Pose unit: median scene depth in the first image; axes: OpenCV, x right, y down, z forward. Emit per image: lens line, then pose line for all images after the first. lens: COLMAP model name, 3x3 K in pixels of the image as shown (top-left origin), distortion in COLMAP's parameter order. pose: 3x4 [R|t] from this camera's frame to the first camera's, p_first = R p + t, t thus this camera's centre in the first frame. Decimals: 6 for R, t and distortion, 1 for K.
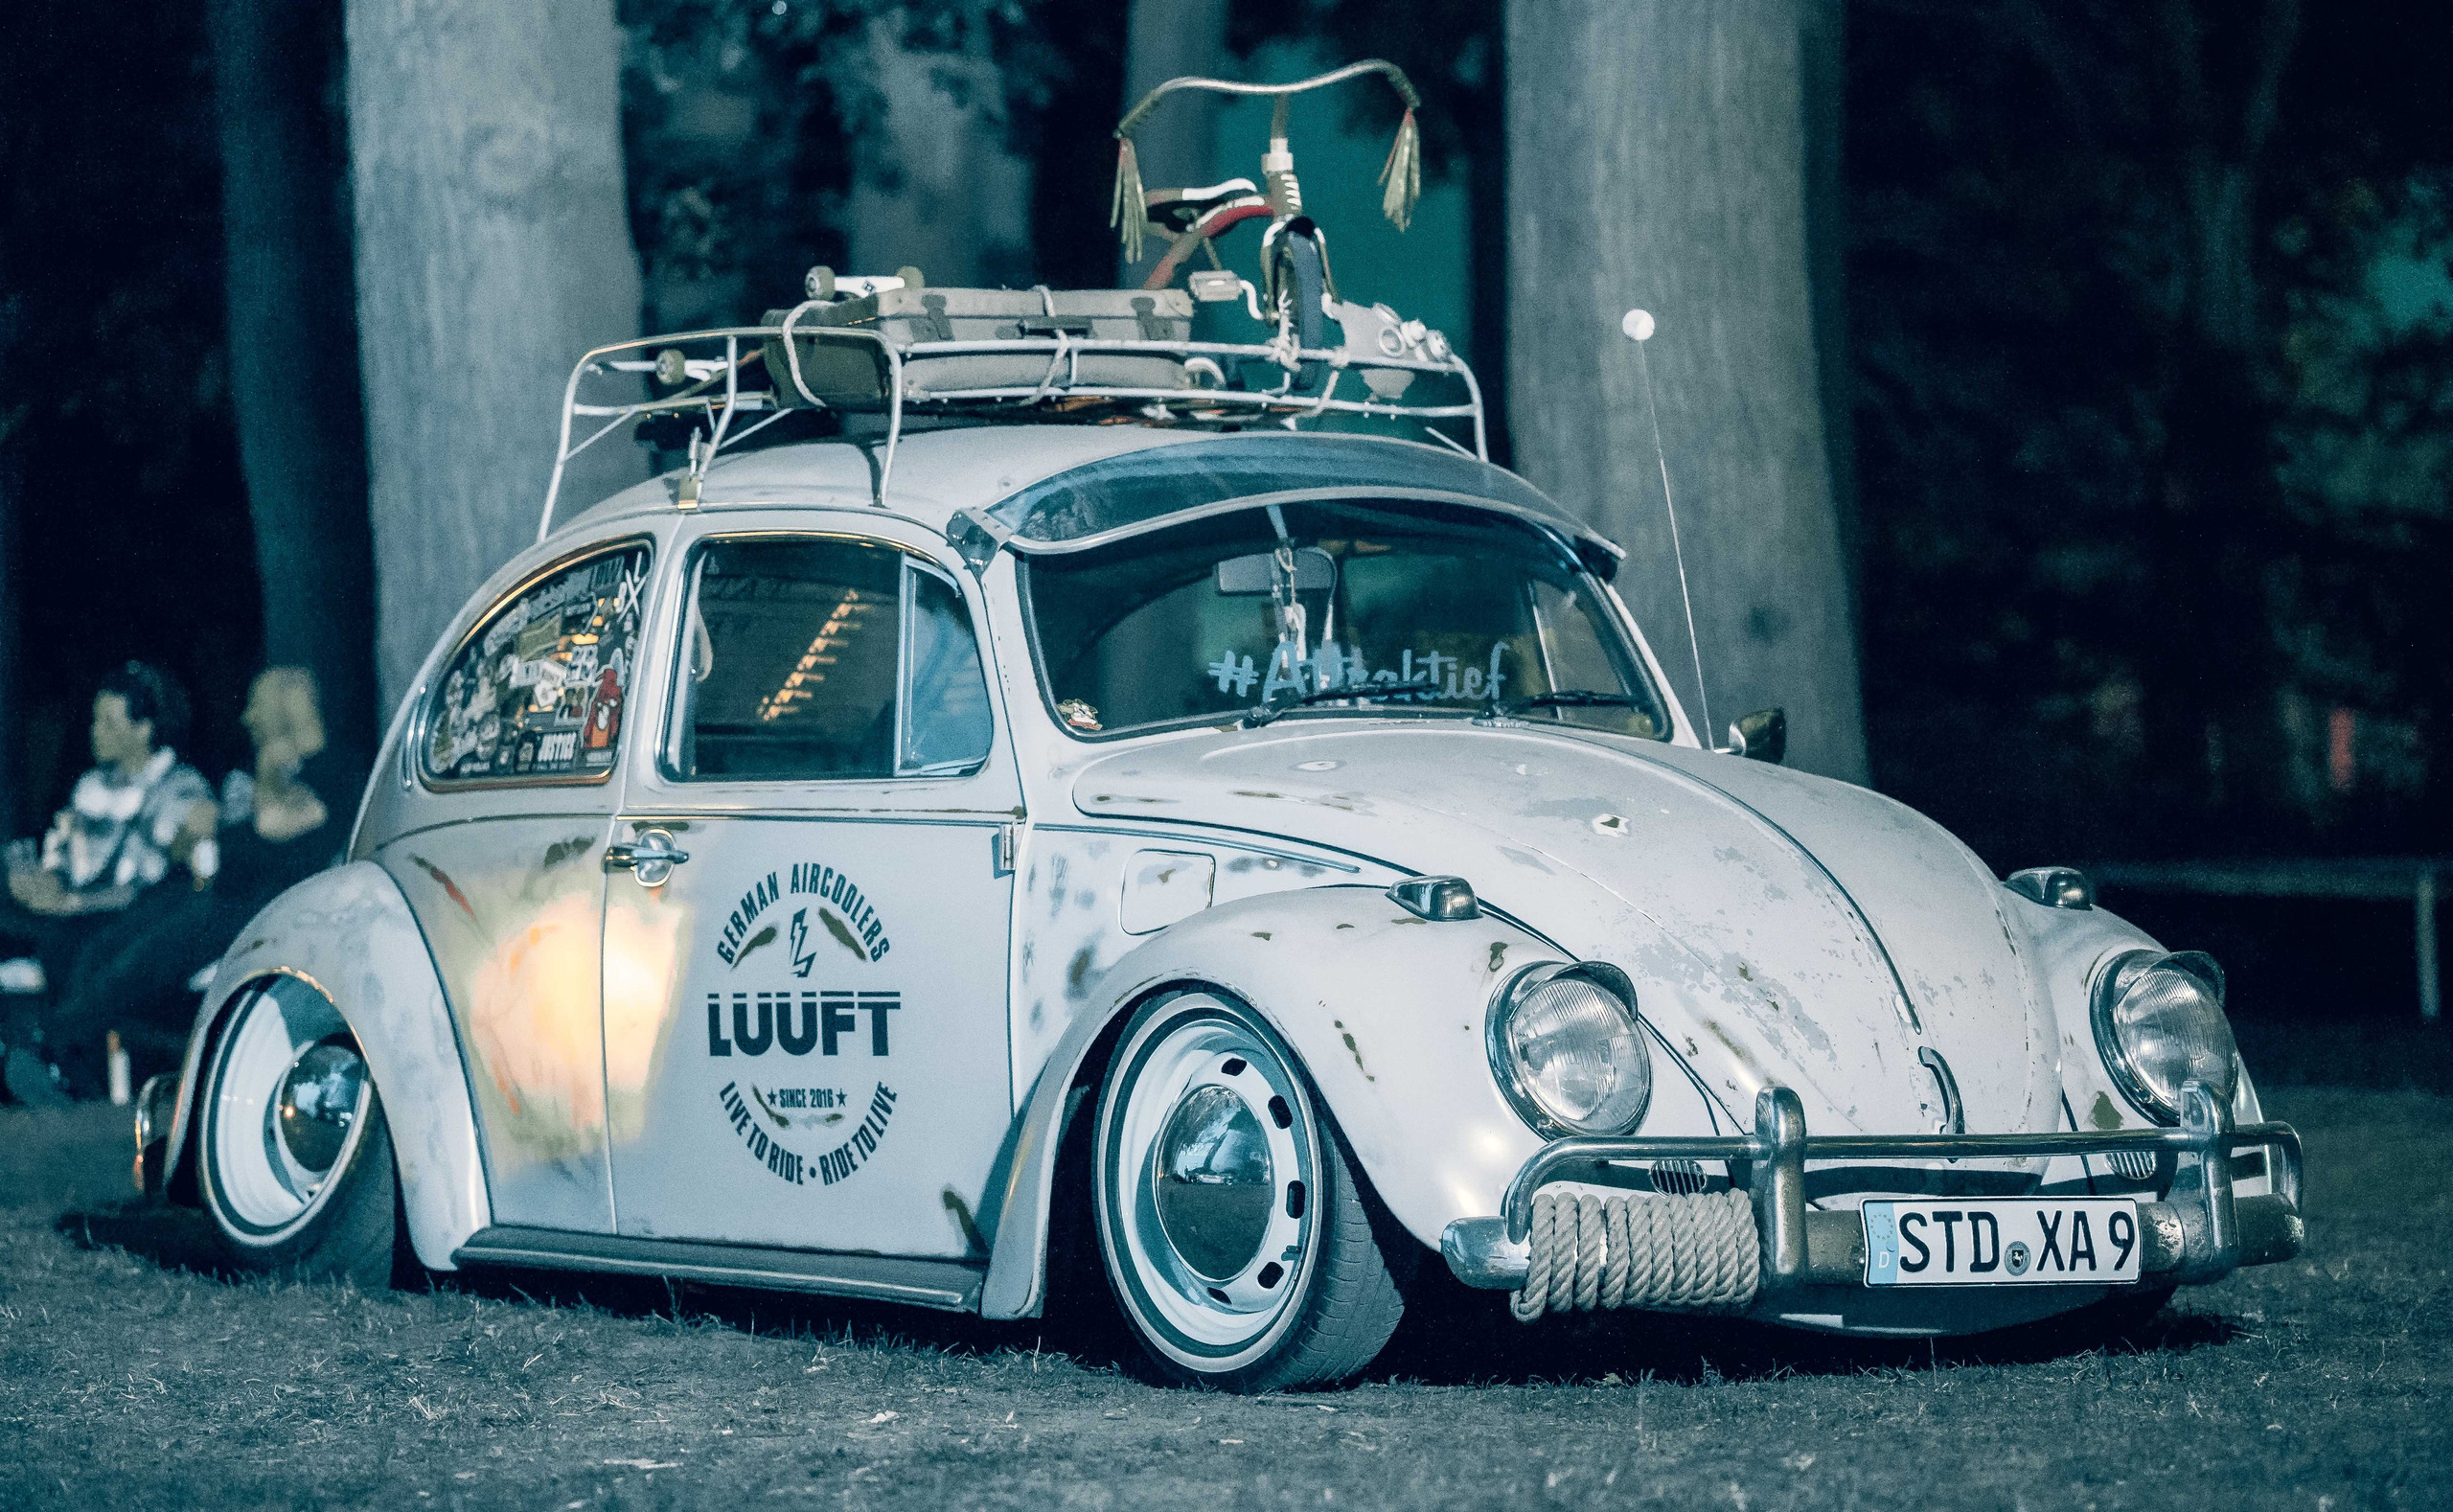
lens RADIAL K [[7402.7, 0, 1225.7], [0, 7402.7, 757.3], [0, 0, 1]] dist [0.051688, 0.000000]
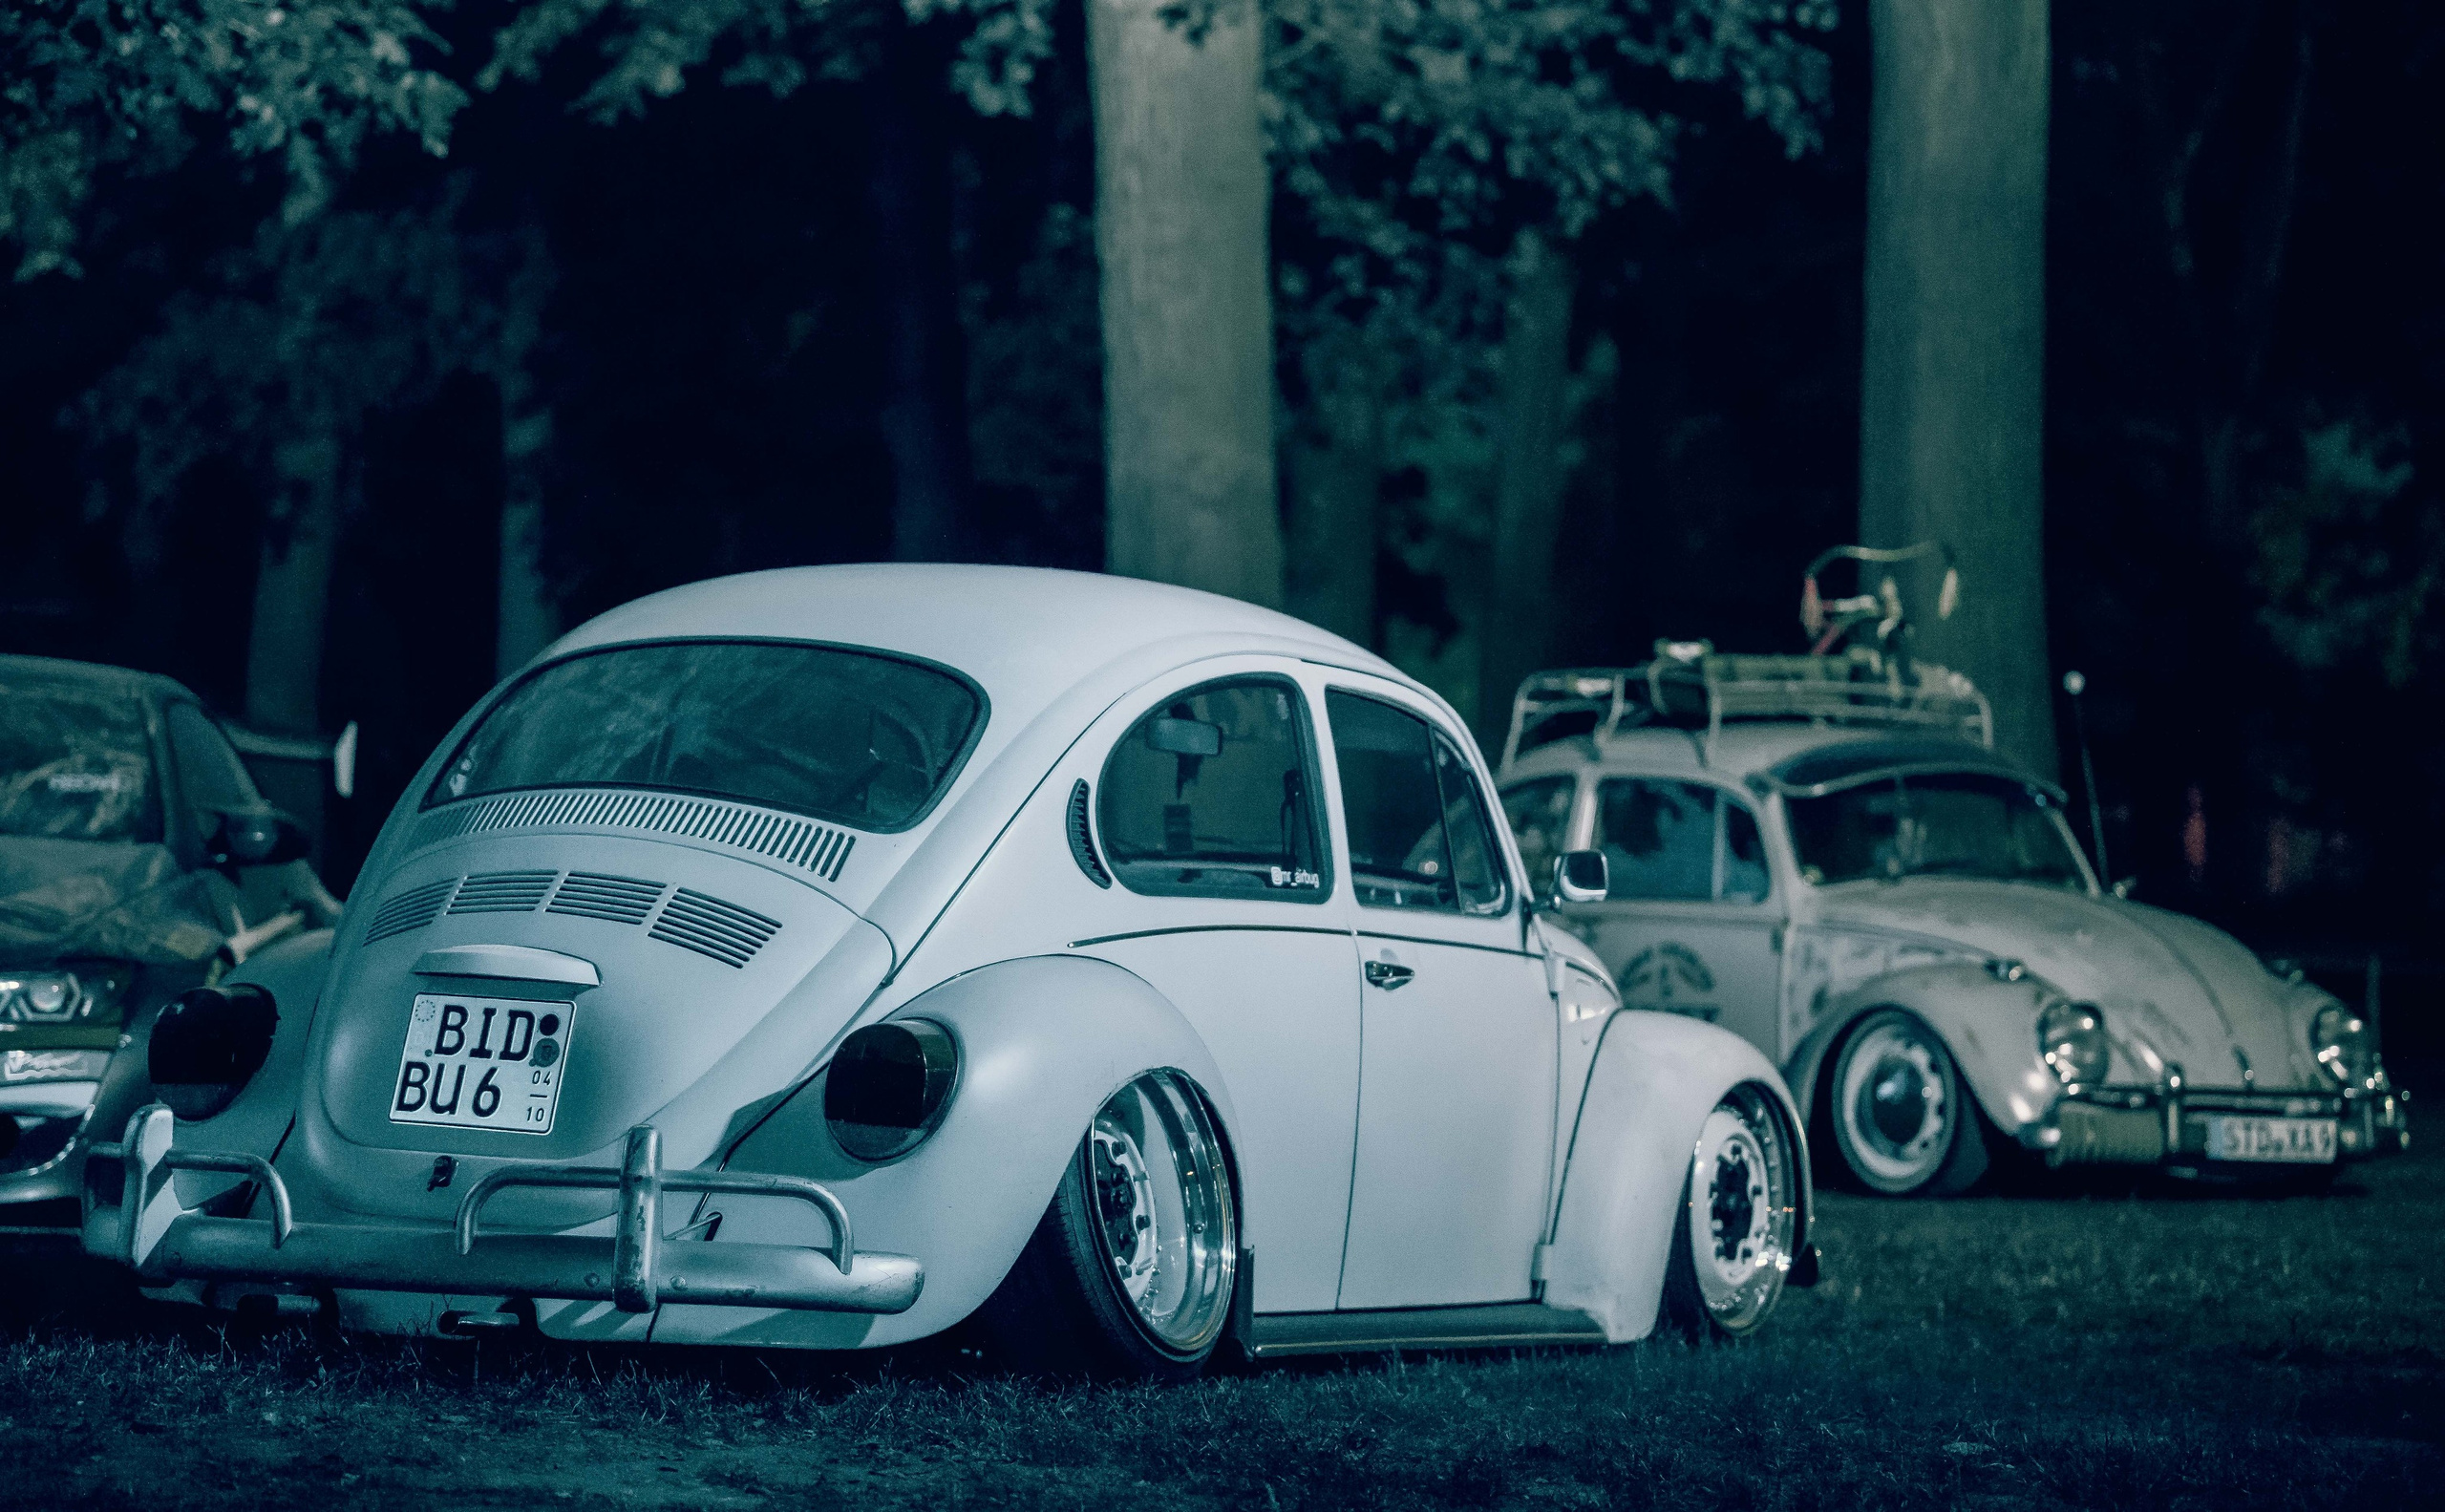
lens RADIAL K [[6764.8, 0, 1223.2], [0, 6764.8, 755.6], [0, 0, 1]] dist [0.047707, 0.000000]
pose [[0.999628, 0.027239, 0.001395, -0.193060], [-0.027227, 0.999600, -0.007704, -0.020311], [-0.001604, 0.007663, 0.999969, -0.902828]]
